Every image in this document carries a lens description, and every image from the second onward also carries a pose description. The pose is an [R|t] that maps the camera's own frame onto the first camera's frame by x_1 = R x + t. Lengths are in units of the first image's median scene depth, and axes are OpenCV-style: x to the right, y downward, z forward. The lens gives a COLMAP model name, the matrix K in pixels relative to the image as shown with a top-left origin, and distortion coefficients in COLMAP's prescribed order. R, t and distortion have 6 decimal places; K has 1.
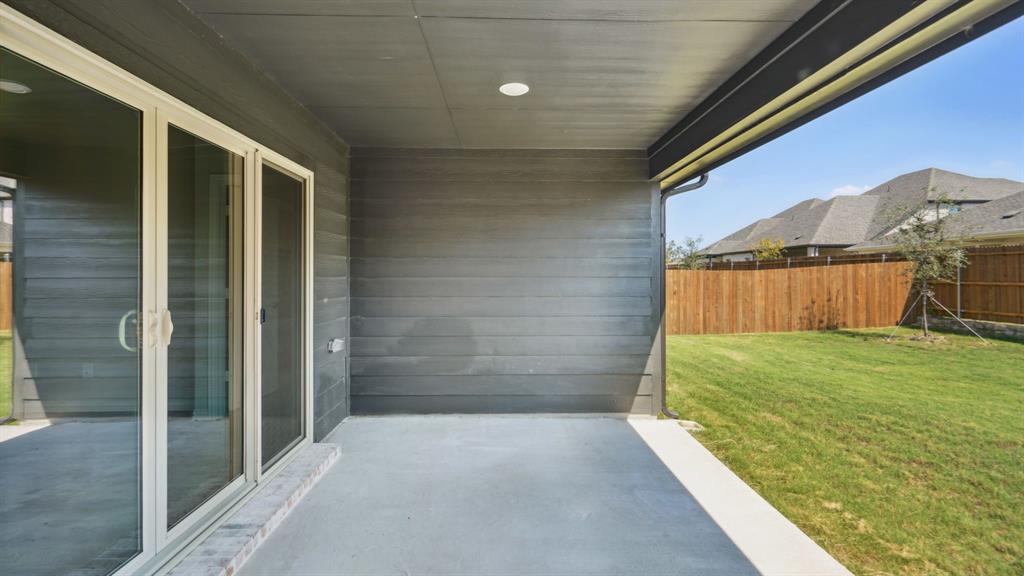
lens RADIAL K [[480.0, 0, 516.1], [0, 480.0, 280.5], [0, 0, 1]] dist [0.002747, -0.002124]
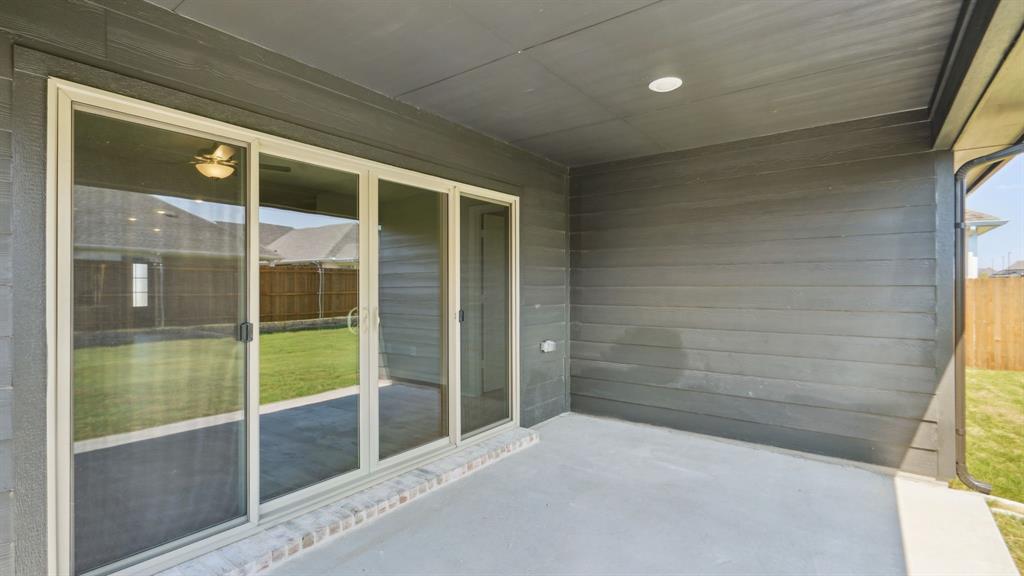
lens RADIAL K [[480.0, 0, 520.7], [0, 480.0, 292.3], [0, 0, 1]] dist [0.002747, -0.002124]
pose [[0.786043, 0.006655, -0.618136, 0.249303], [-0.004891, 0.999978, 0.004546, 0.002466], [0.618153, -0.000550, 0.786058, 0.061645]]
